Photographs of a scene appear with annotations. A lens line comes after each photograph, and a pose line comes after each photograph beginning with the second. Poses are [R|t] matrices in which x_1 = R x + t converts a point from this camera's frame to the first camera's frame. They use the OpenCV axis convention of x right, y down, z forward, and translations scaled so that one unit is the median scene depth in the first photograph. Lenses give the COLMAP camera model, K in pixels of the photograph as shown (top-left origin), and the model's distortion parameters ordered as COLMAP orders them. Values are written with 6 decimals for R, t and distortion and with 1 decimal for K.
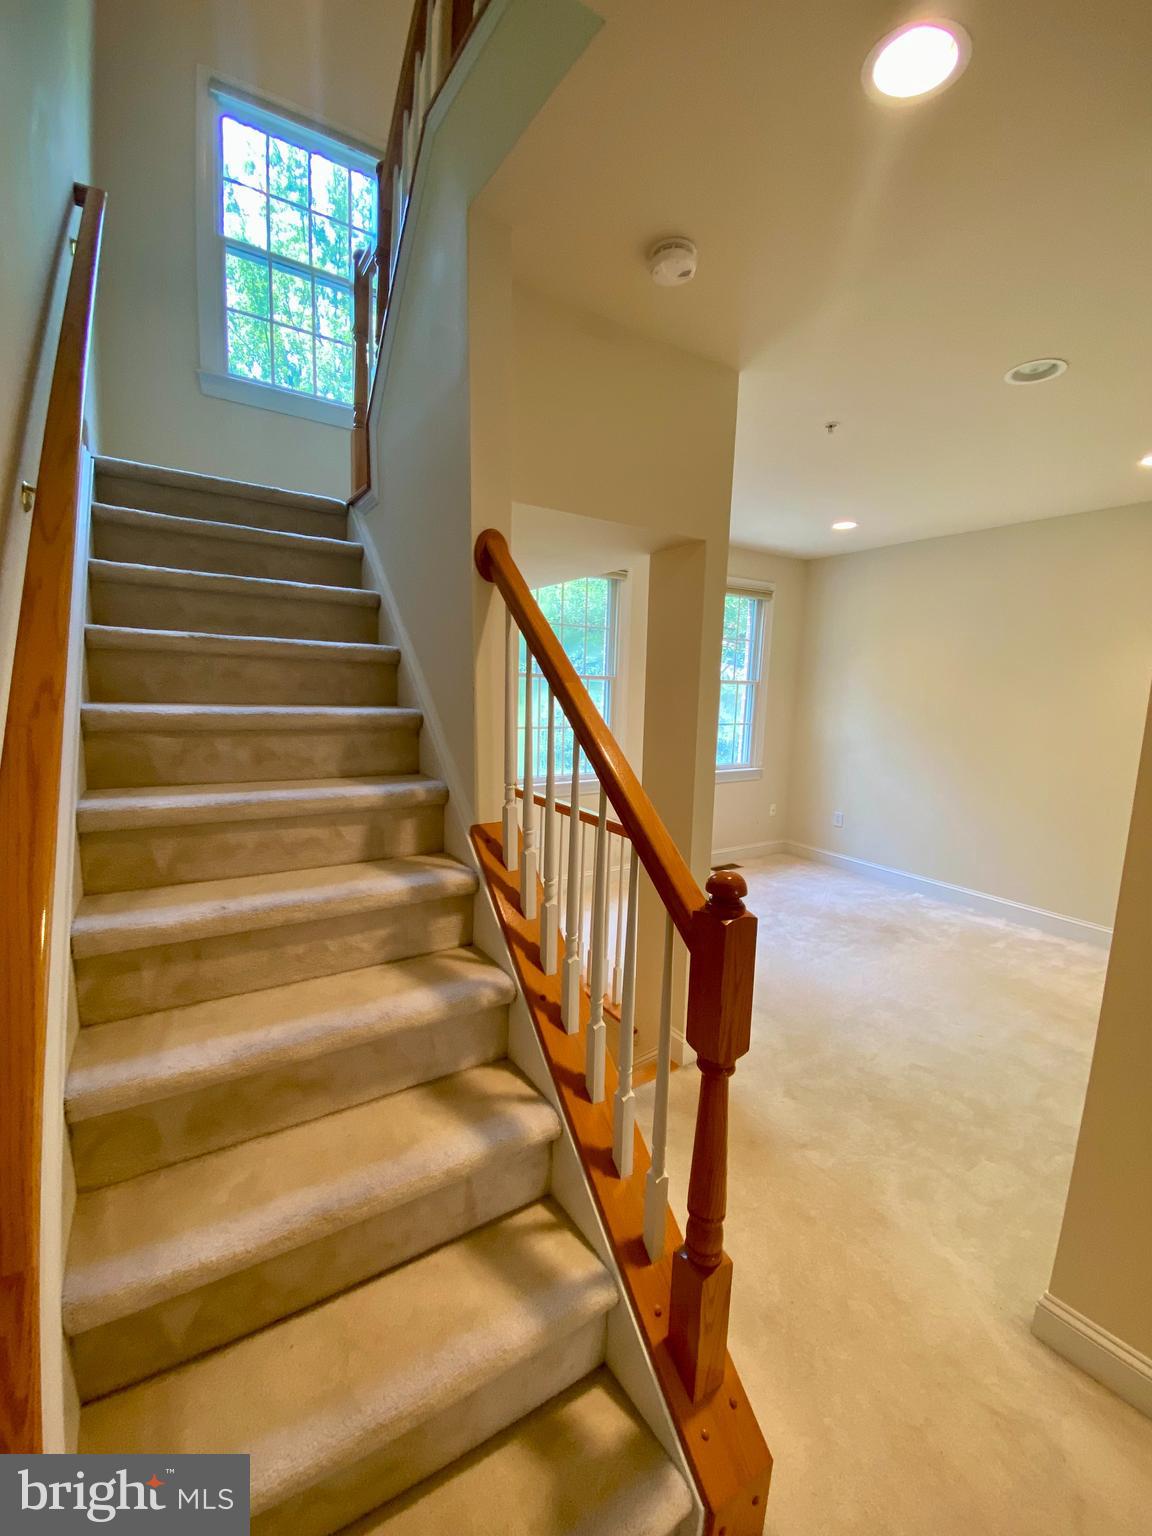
lens RADIAL K [[625.3, 0, 569.0], [0, 625.3, 760.5], [0, 0, 1]] dist [0.000840, -0.001348]
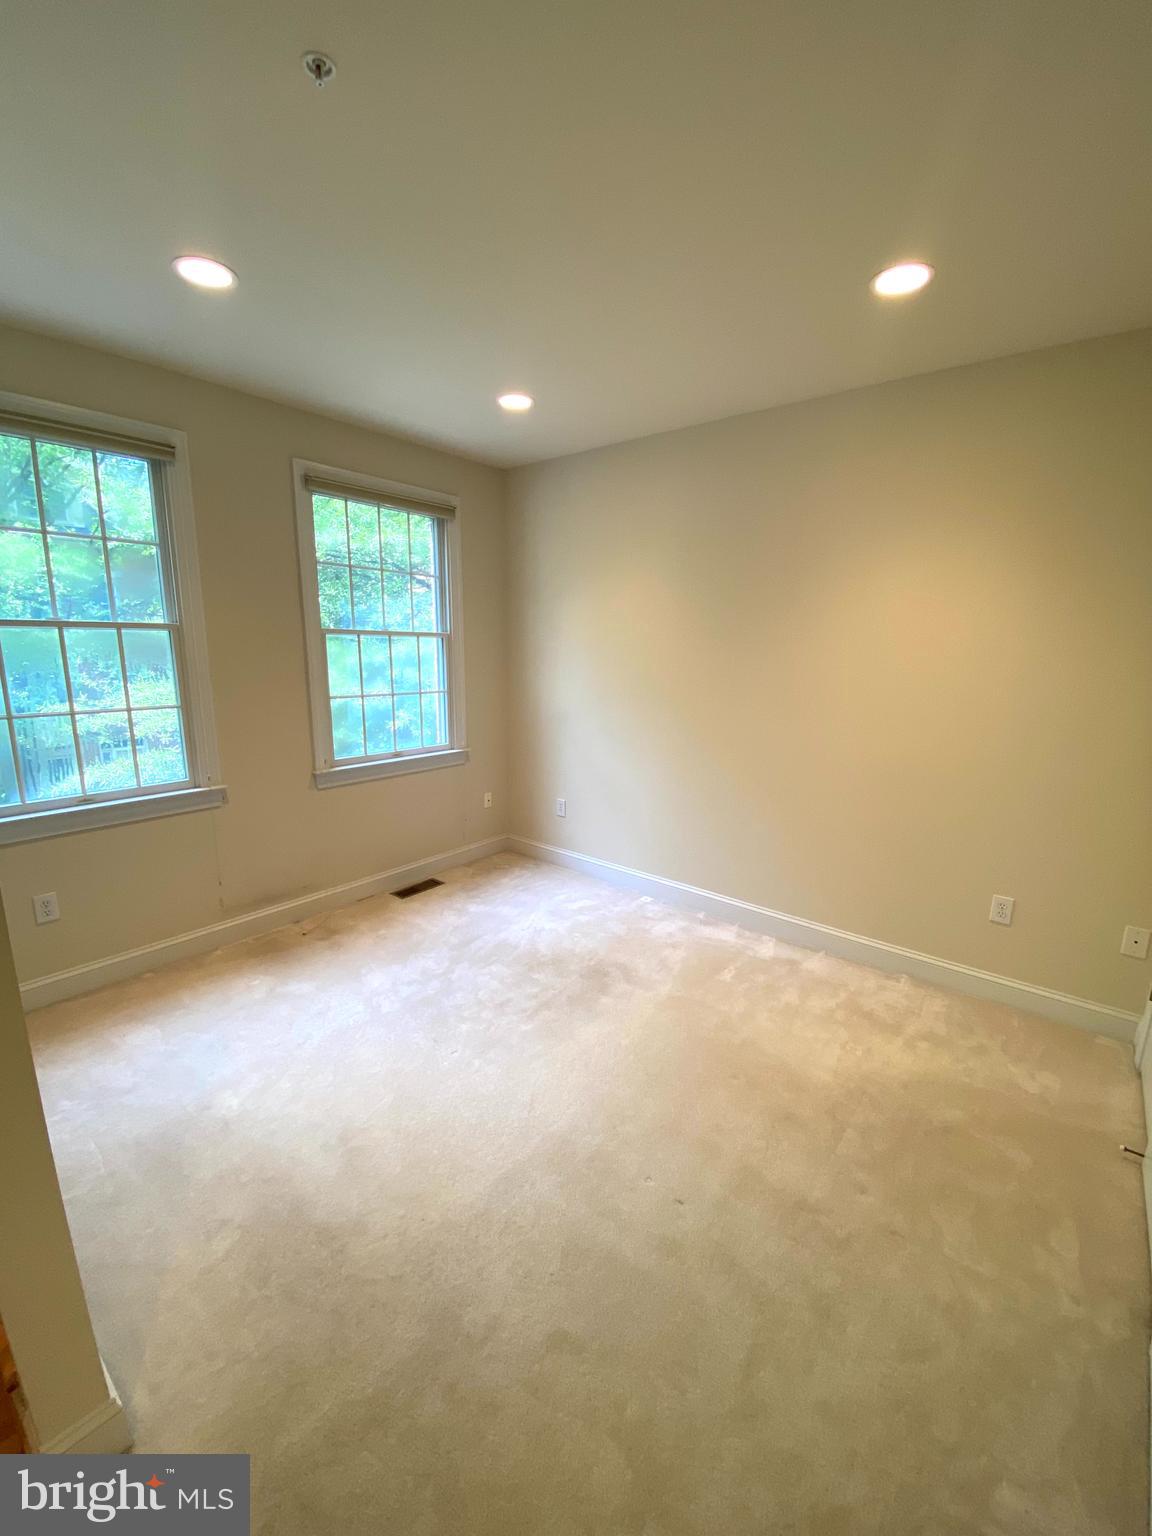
lens RADIAL K [[625.3, 0, 579.8], [0, 625.3, 769.9], [0, 0, 1]] dist [0.000840, -0.001348]
pose [[0.947523, -0.100145, 0.303598, 0.277582], [0.076726, 0.993149, 0.088138, -0.023311], [-0.310344, -0.060219, 0.948715, 0.313389]]
